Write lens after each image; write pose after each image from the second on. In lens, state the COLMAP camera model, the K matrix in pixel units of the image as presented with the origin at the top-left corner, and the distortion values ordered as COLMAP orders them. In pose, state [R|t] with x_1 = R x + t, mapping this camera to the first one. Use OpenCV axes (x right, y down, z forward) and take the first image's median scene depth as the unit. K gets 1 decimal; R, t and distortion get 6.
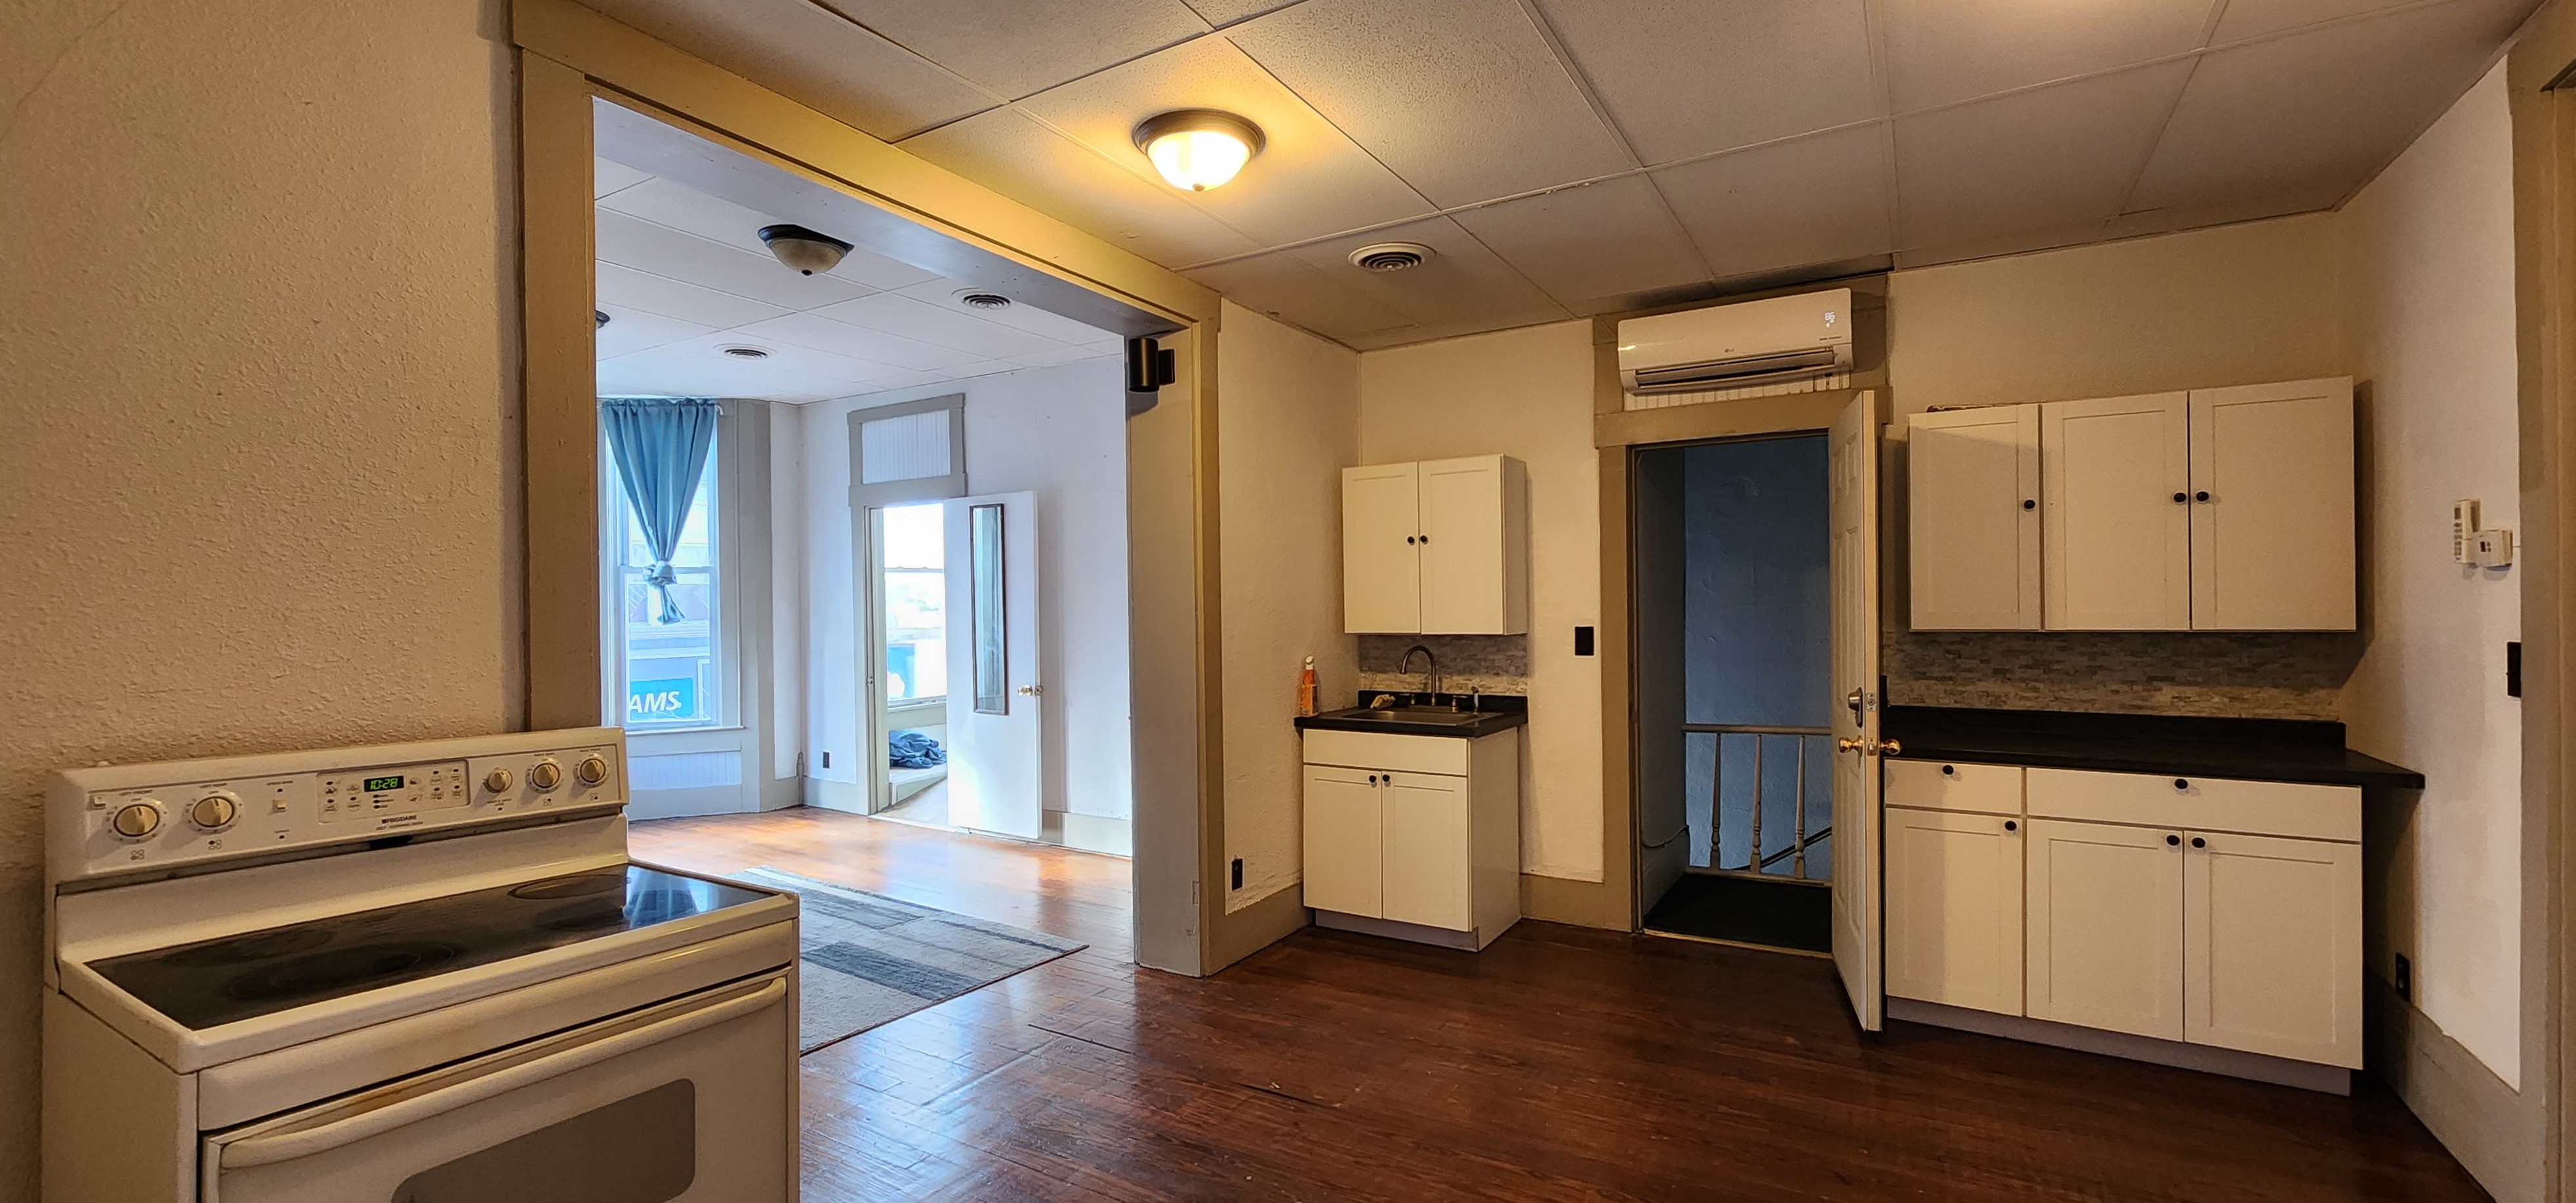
lens RADIAL K [[1057.5, 0, 1292.0], [0, 1057.5, 611.2], [0, 0, 1]] dist [-0.001428, -0.000108]
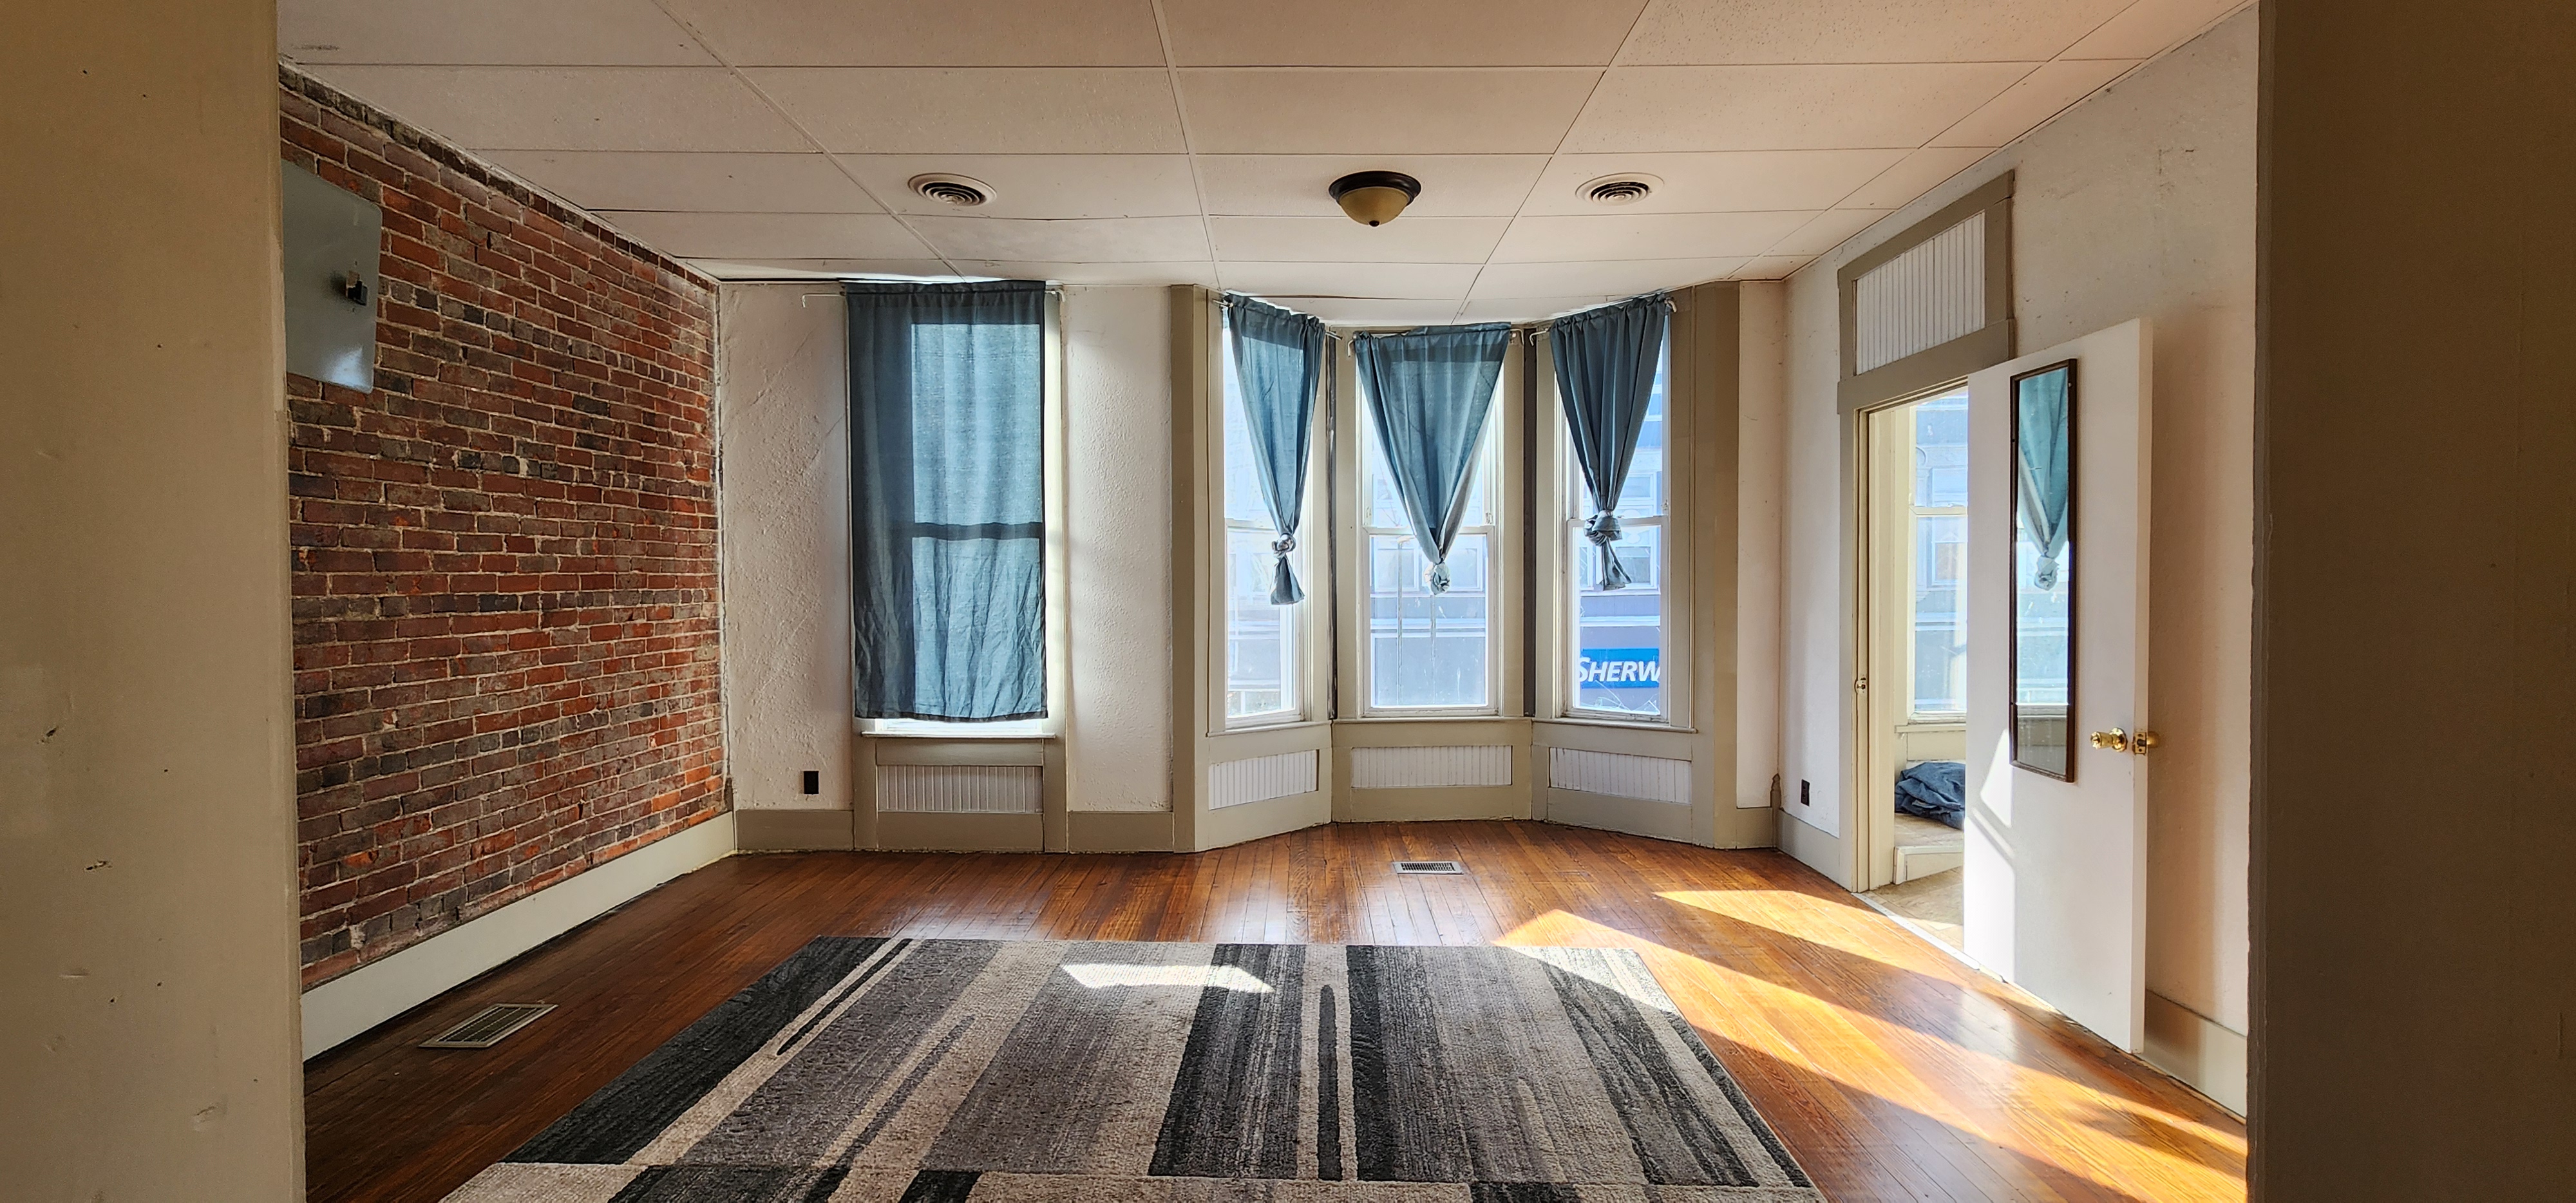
lens RADIAL K [[1057.5, 0, 1285.5], [0, 1057.5, 601.2], [0, 0, 1]] dist [-0.001428, -0.000108]
pose [[0.503833, 0.025227, -0.863432, -0.025038], [-0.003575, 0.999626, 0.027121, 0.000187], [0.863793, -0.010578, 0.503735, 0.386450]]
